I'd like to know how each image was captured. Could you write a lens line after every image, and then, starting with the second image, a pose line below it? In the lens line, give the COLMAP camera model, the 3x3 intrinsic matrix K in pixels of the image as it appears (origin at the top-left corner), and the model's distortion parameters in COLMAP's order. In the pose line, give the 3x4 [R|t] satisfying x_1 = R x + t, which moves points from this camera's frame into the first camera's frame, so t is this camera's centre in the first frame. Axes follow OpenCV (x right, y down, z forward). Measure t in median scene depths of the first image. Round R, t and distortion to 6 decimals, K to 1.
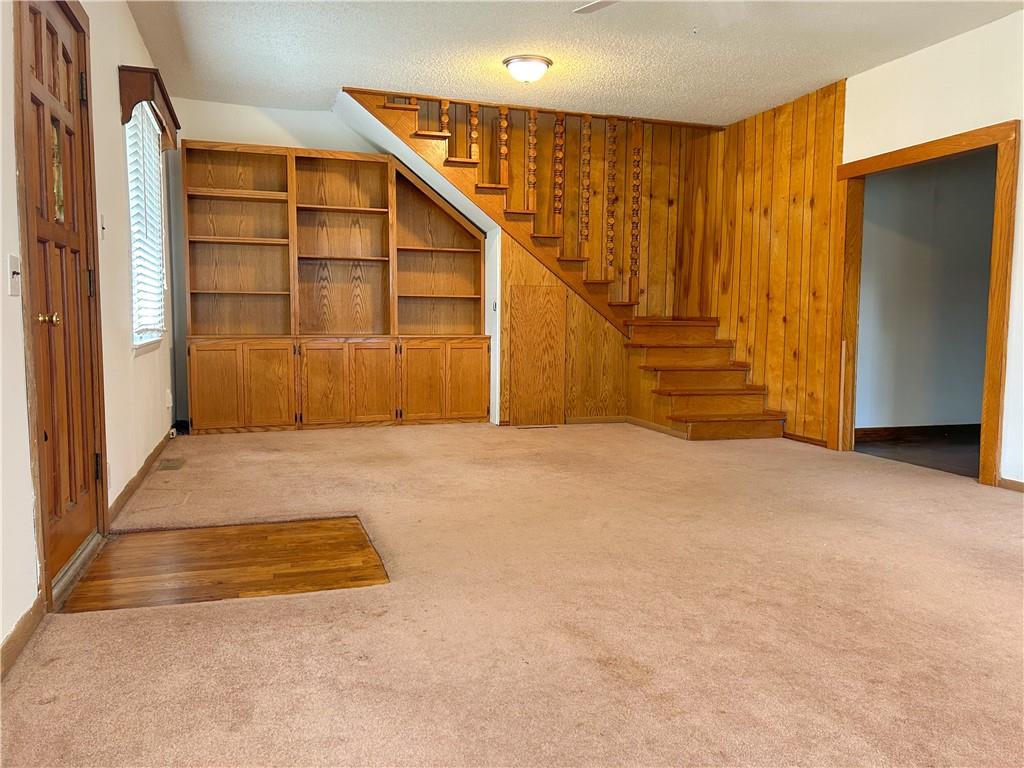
lens RADIAL K [[764.5, 0, 510.8], [0, 764.5, 389.1], [0, 0, 1]] dist [0.052670, -0.053479]
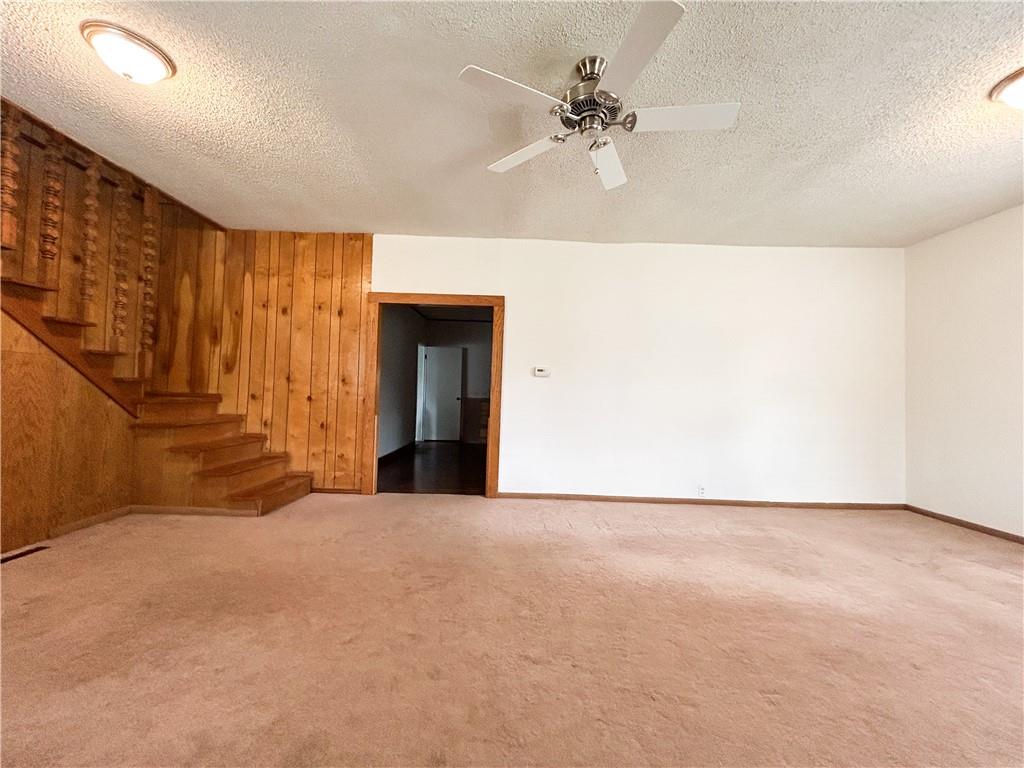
lens RADIAL K [[410.6, 0, 510.6], [0, 410.6, 385.6], [0, 0, 1]] dist [0.001712, -0.000596]
pose [[0.316617, 0.020678, 0.948328, -0.182567], [0.062058, 0.997169, -0.042462, -0.062572], [-0.946521, 0.072295, 0.314437, 0.474476]]
